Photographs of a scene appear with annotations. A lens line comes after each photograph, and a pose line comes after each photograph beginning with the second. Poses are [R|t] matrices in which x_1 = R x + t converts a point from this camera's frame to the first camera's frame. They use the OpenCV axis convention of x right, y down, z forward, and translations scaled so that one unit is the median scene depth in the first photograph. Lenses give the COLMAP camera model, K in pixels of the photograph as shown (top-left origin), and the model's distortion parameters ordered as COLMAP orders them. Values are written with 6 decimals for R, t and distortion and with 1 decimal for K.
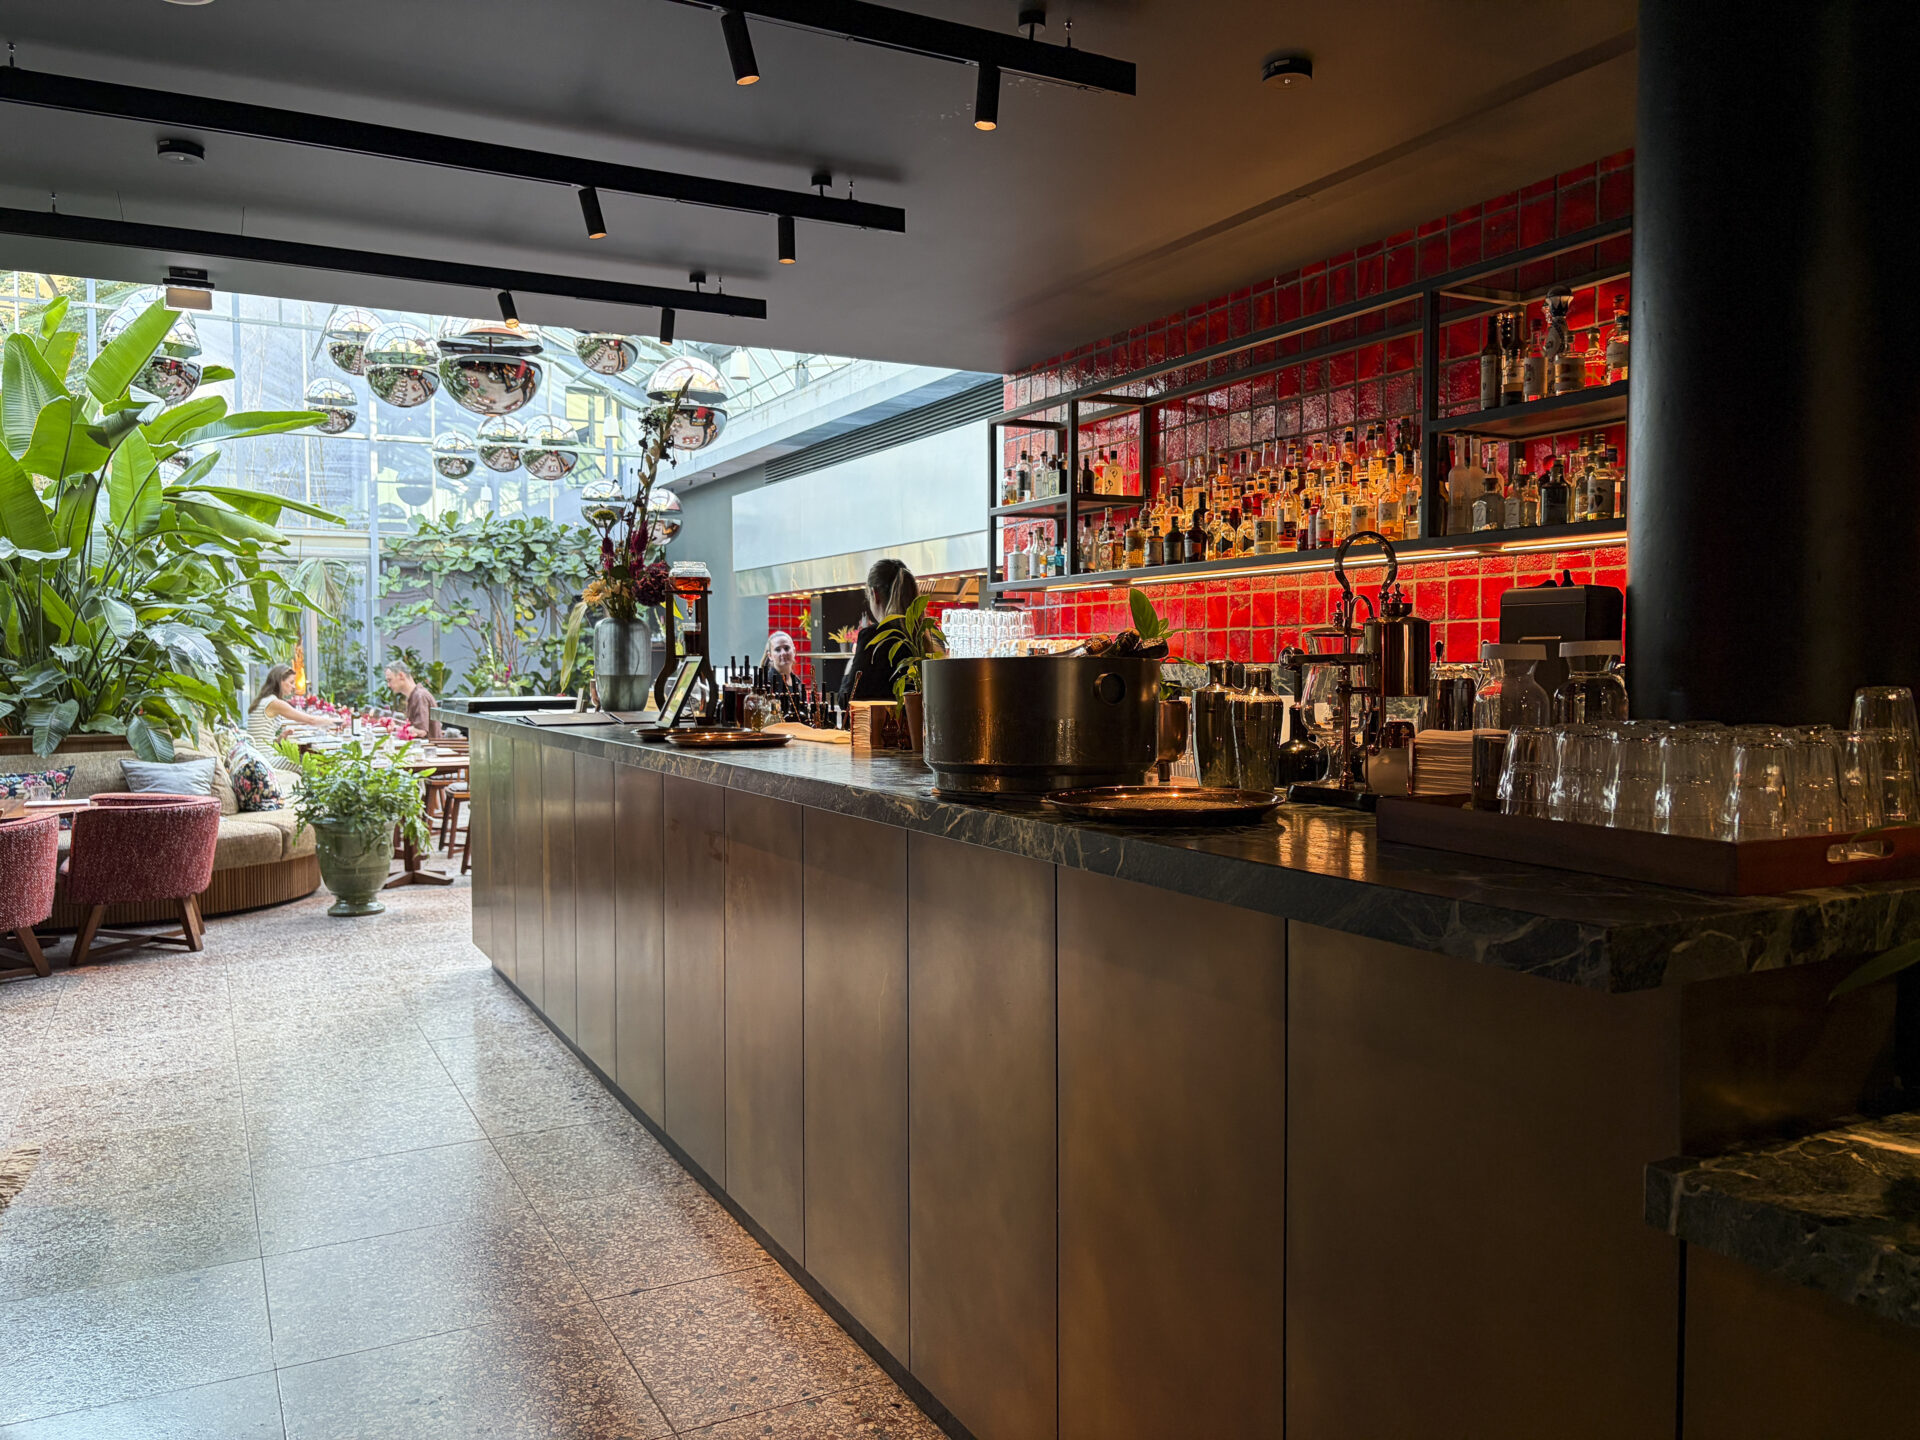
lens RADIAL K [[1460.8, 0, 960.3], [0, 1460.8, 736.0], [0, 0, 1]] dist [0.047237, -0.040837]
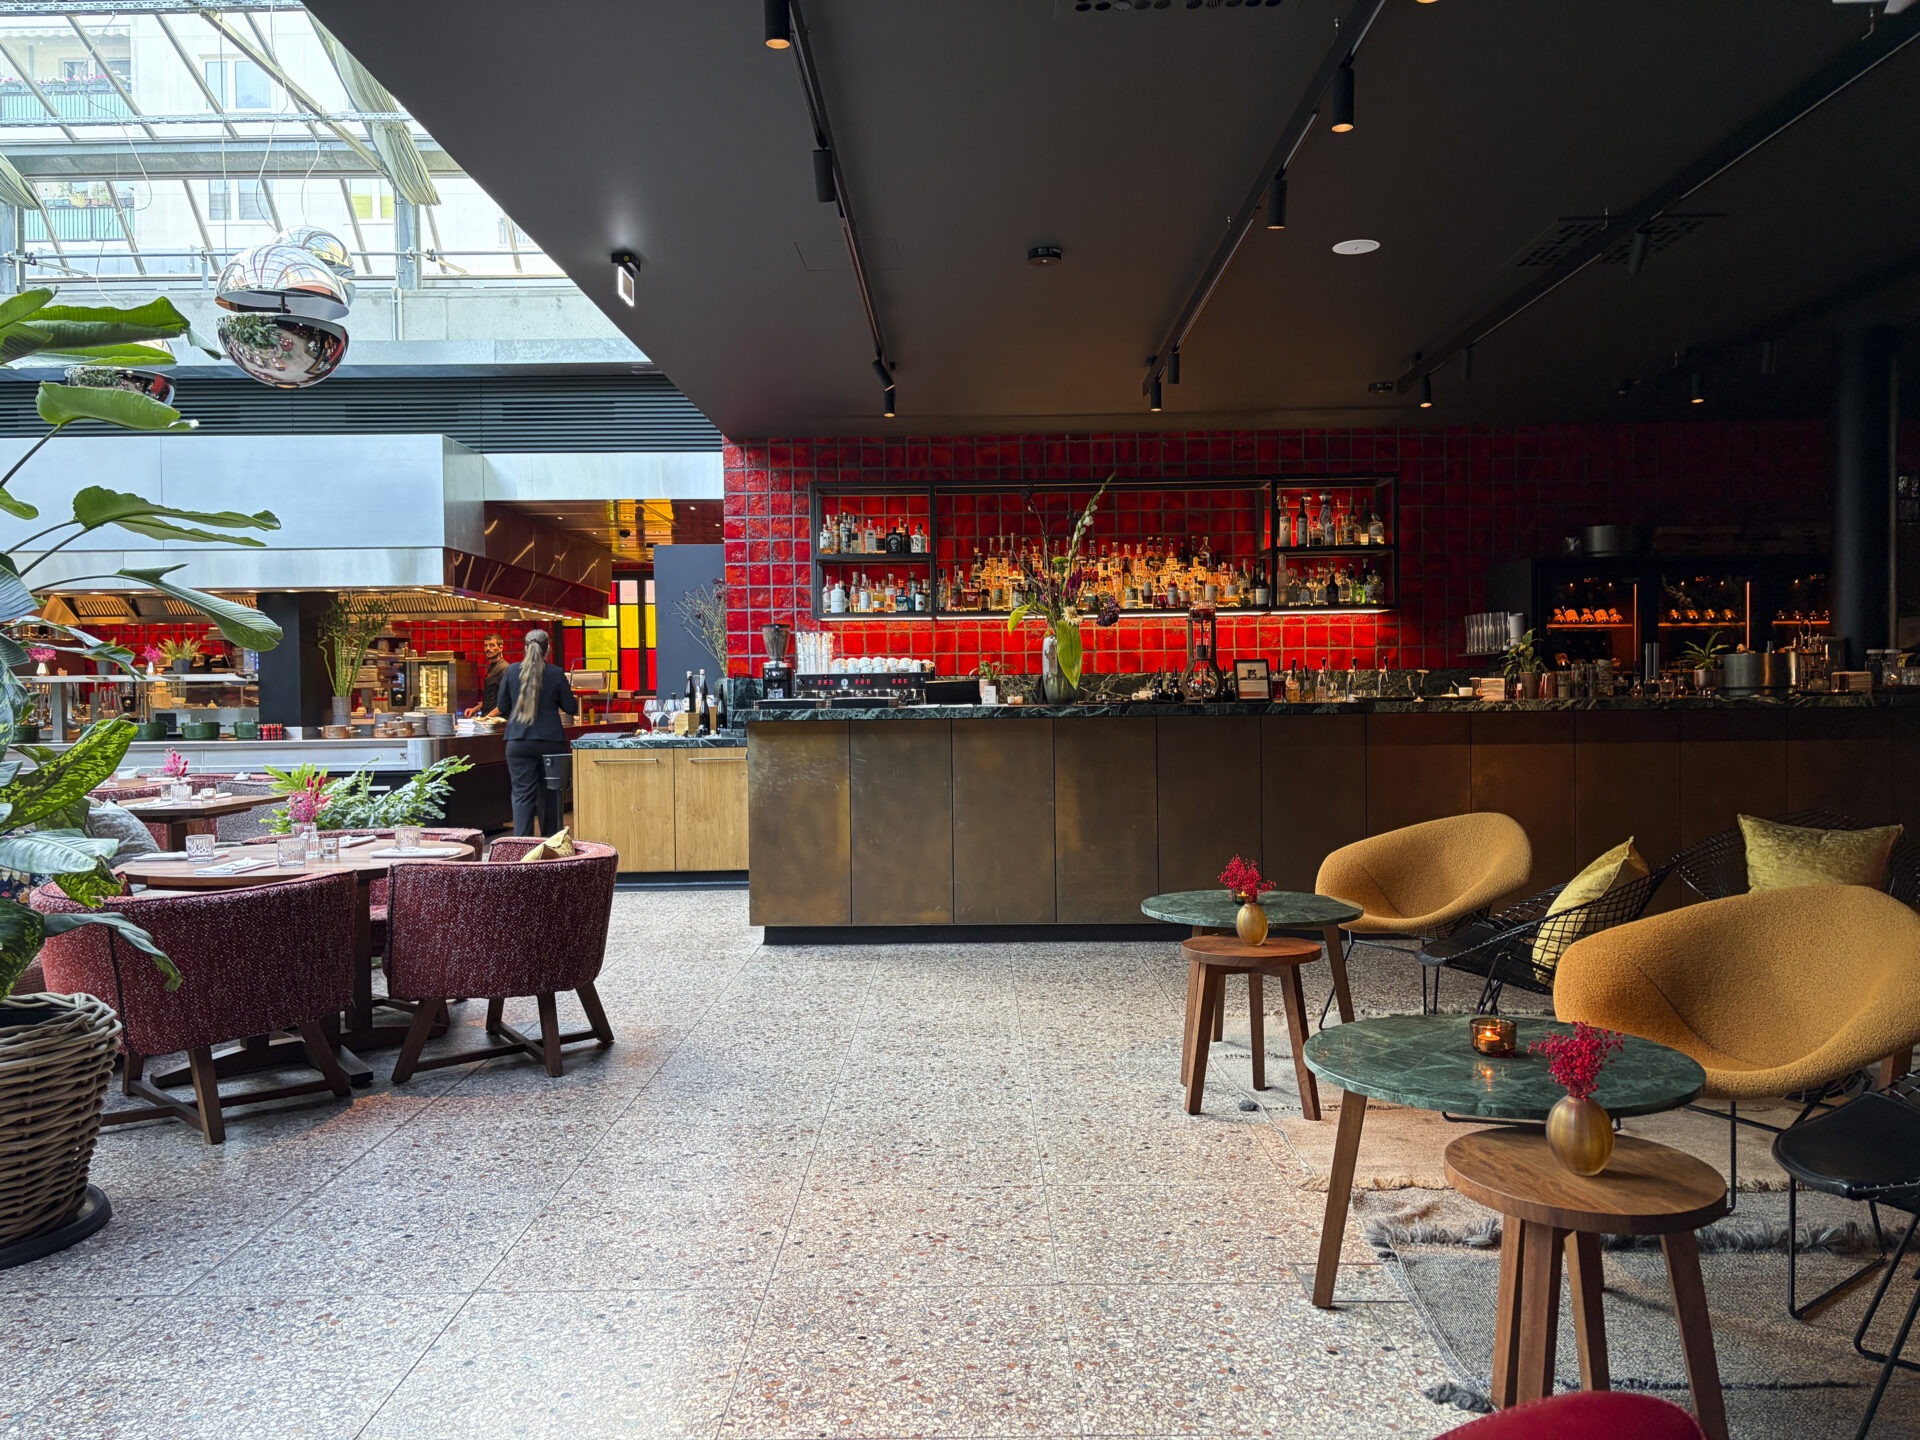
lens RADIAL K [[1460.8, 0, 960.3], [0, 1460.8, 736.0], [0, 0, 1]] dist [0.047237, -0.040837]
pose [[0.474069, -0.032083, 0.879903, -1.401926], [0.061668, 0.998092, 0.003167, 0.005492], [-0.878325, 0.052760, 0.475143, 0.398735]]
